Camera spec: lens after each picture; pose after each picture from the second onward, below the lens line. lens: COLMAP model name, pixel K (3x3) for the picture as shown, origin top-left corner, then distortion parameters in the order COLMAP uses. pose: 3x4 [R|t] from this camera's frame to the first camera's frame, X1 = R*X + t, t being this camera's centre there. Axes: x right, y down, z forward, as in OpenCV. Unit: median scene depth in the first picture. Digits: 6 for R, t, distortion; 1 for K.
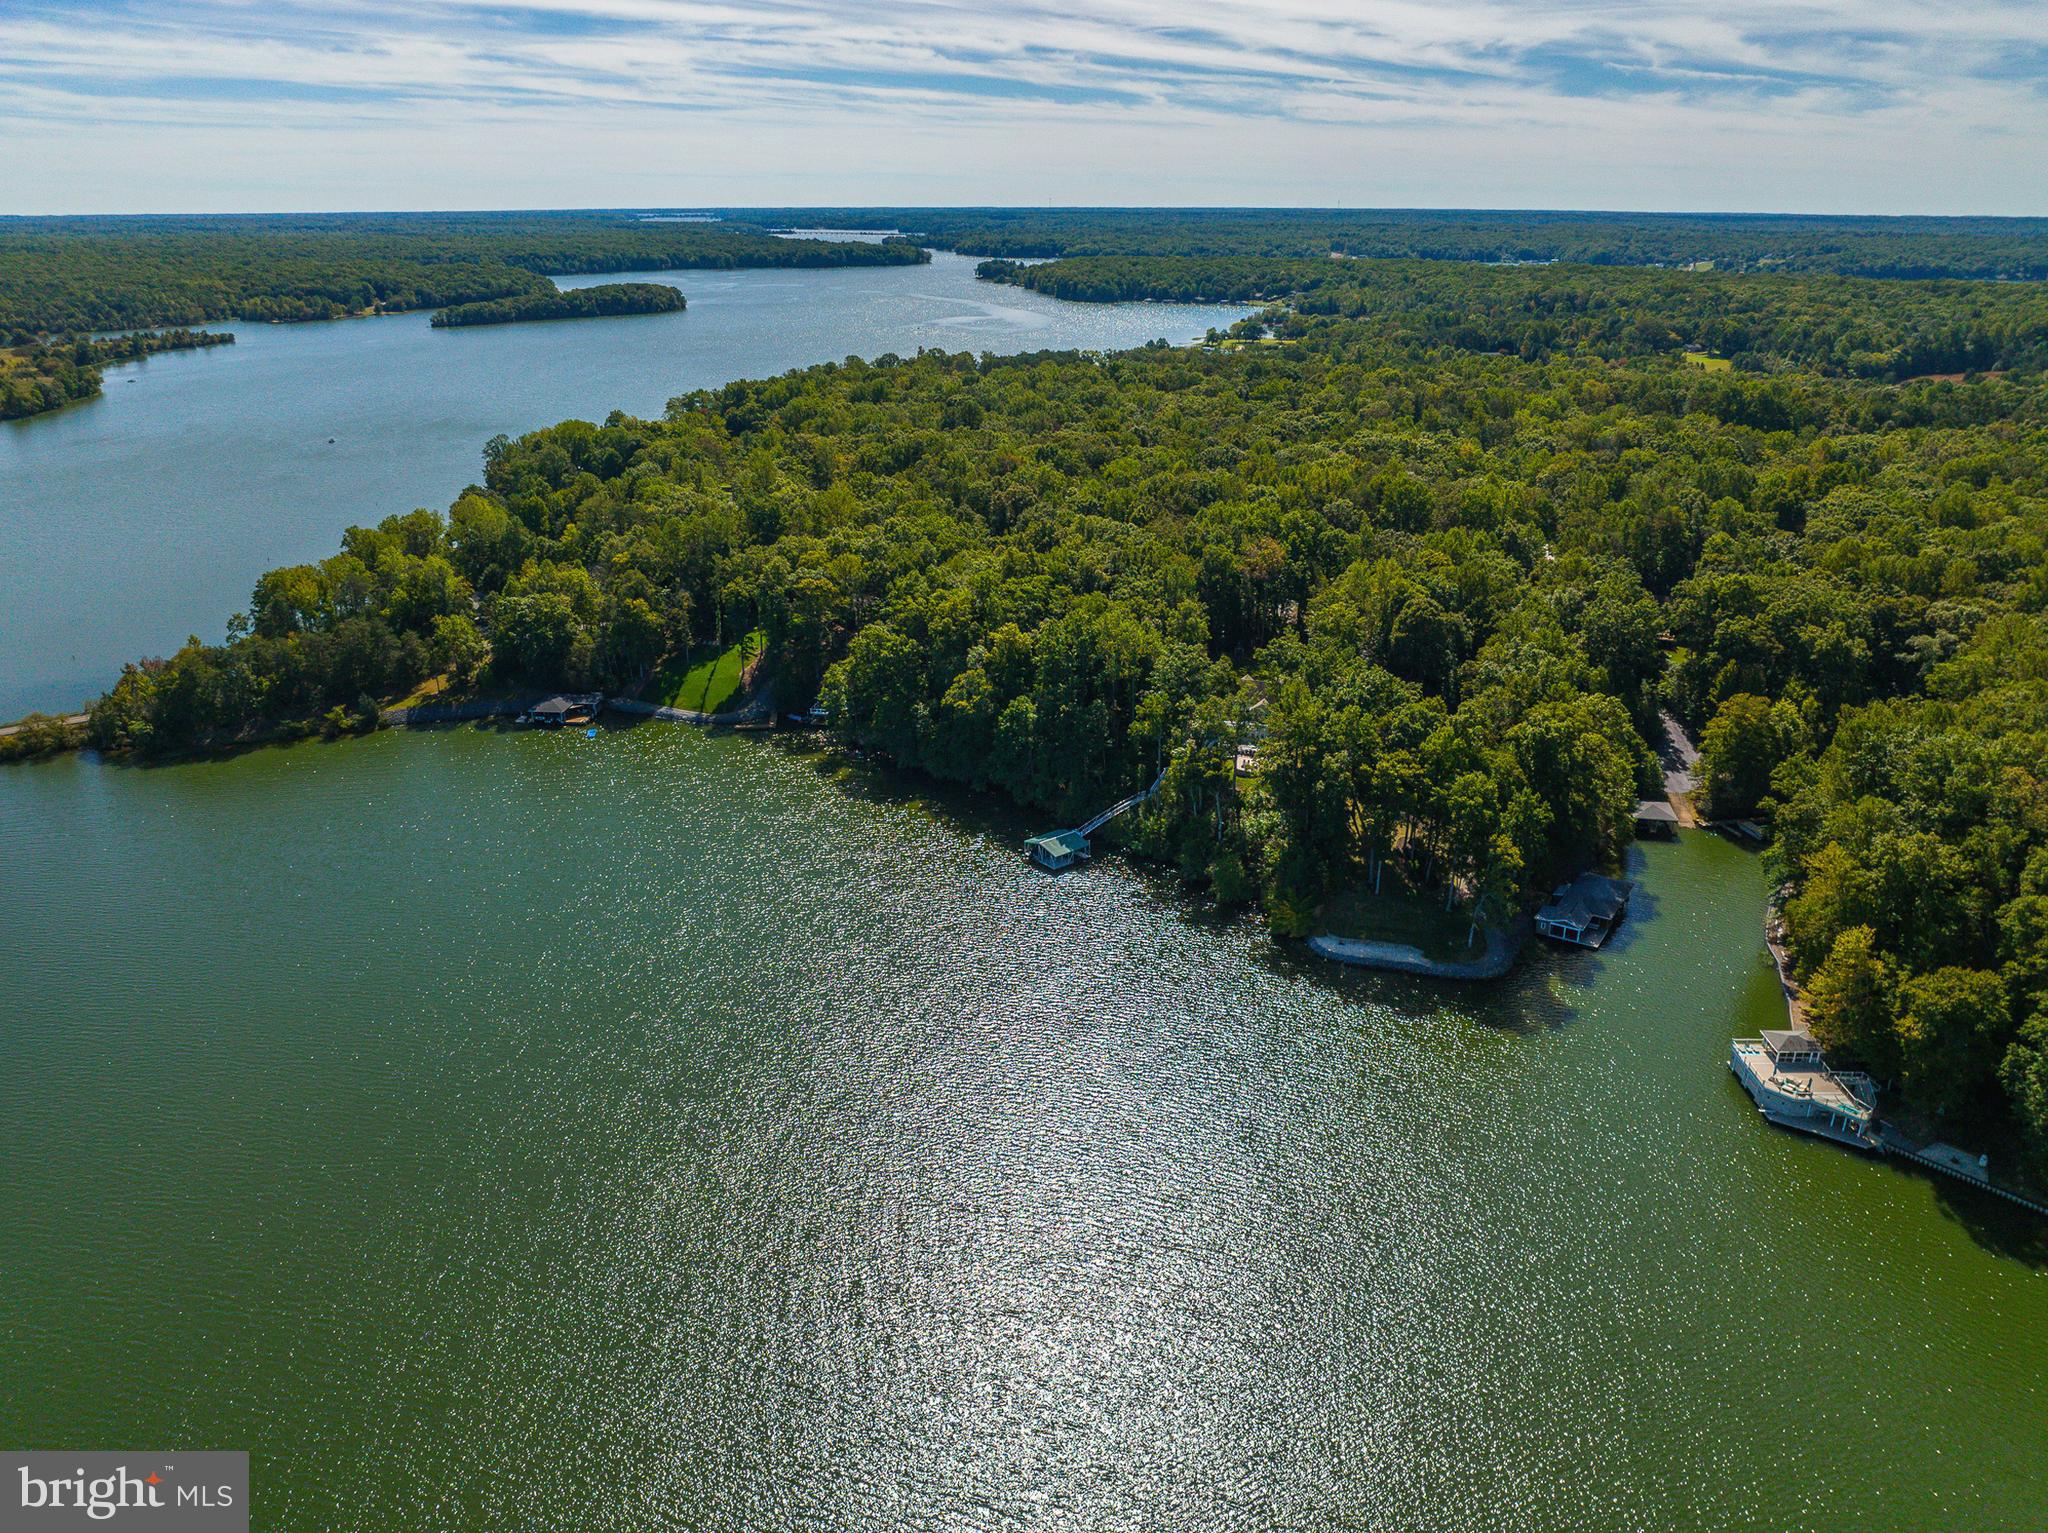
lens RADIAL K [[1453.8, 0, 1029.3], [0, 1453.8, 772.6], [0, 0, 1]] dist [-0.044949, 0.006560]
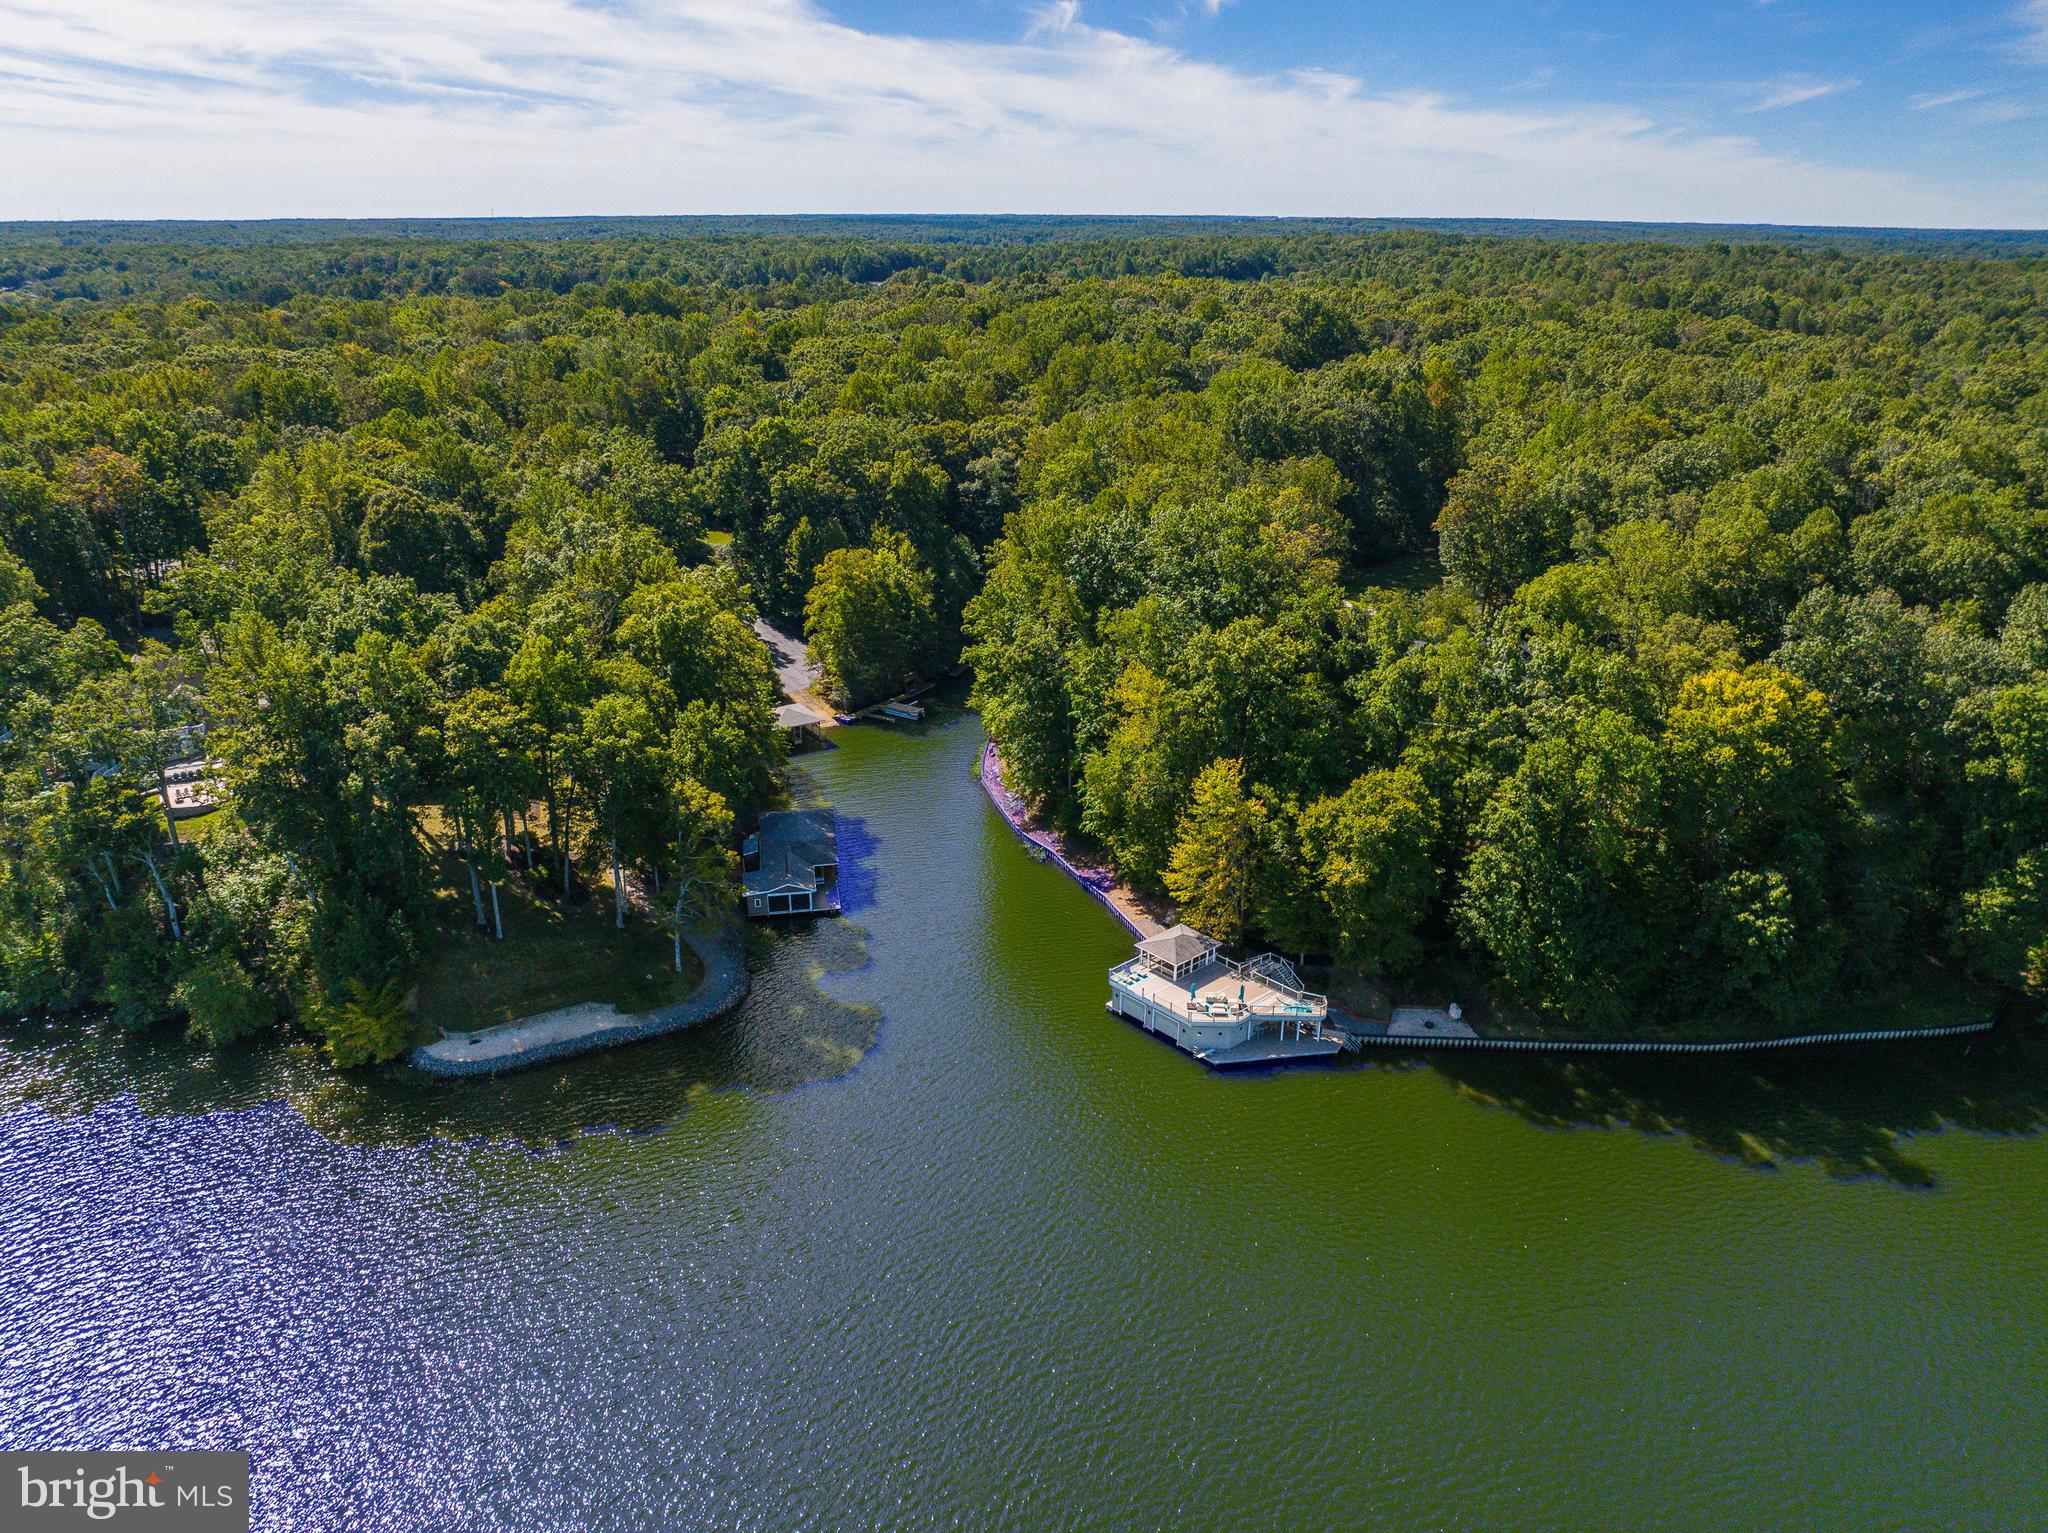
lens RADIAL K [[1453.8, 0, 1029.3], [0, 1453.8, 772.6], [0, 0, 1]] dist [-0.044949, 0.006560]
pose [[0.722361, -0.249504, 0.644936, 0.032288], [0.248415, 0.964013, 0.094707, 0.016020], [-0.645357, 0.091799, 0.758345, 0.396184]]
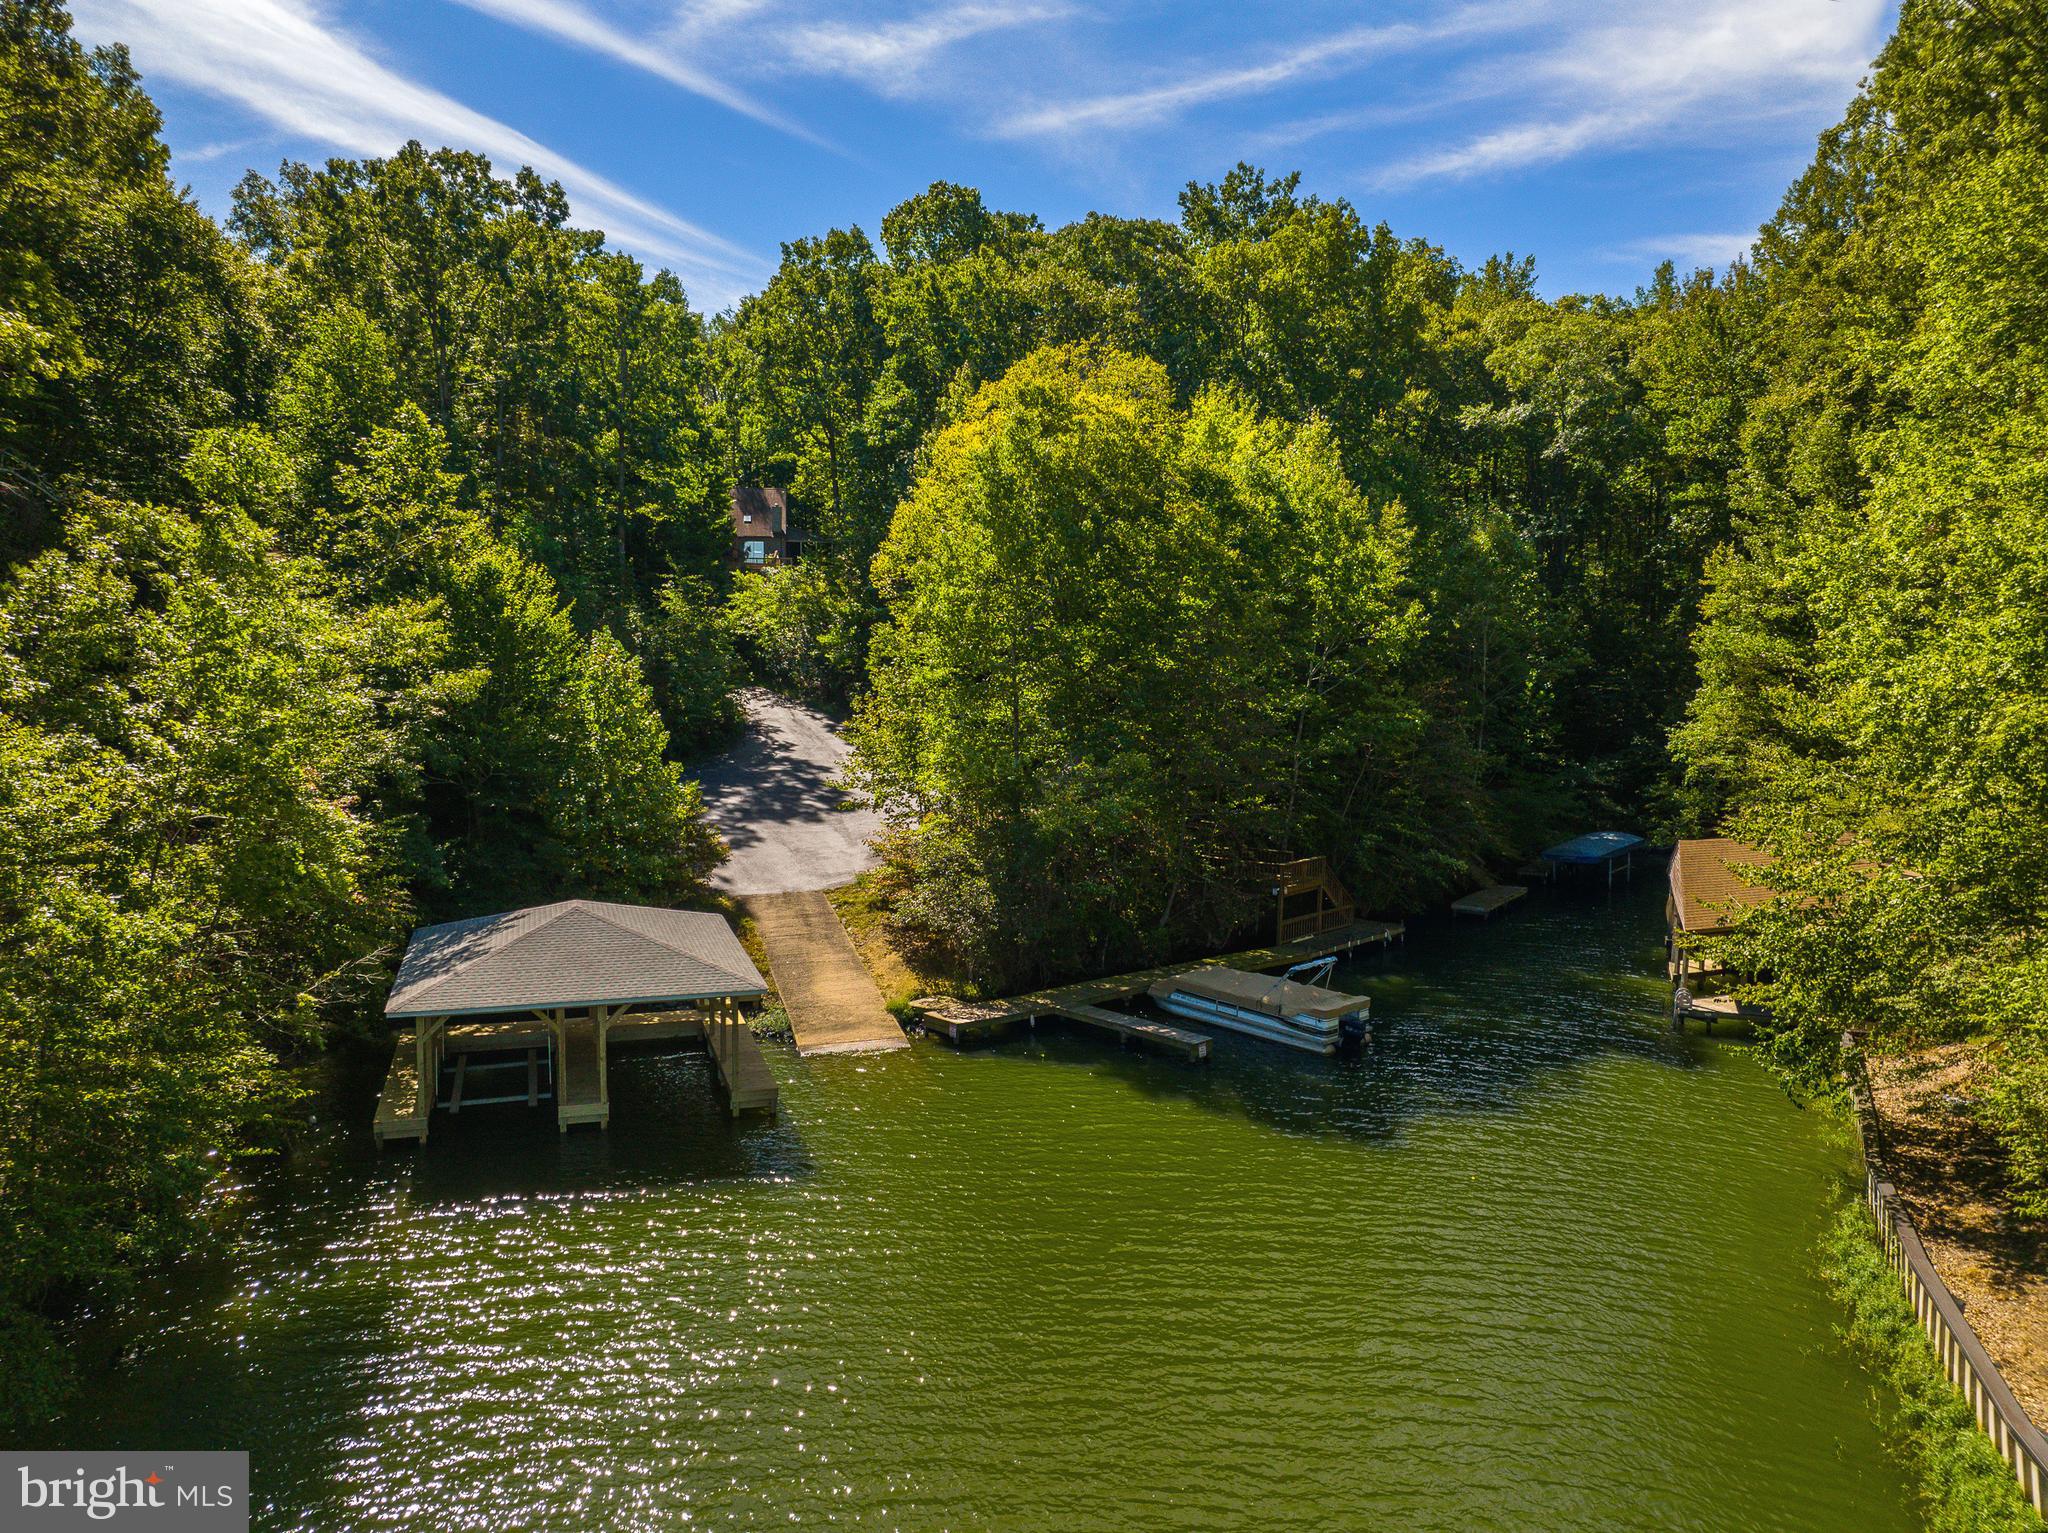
lens RADIAL K [[1453.8, 0, 1029.3], [0, 1453.8, 772.6], [0, 0, 1]] dist [-0.044949, 0.006560]
pose [[0.868927, -0.043859, 0.492994, 0.461126], [0.171148, 0.961245, -0.216140, 0.051282], [-0.464408, 0.272184, 0.842758, 0.989540]]
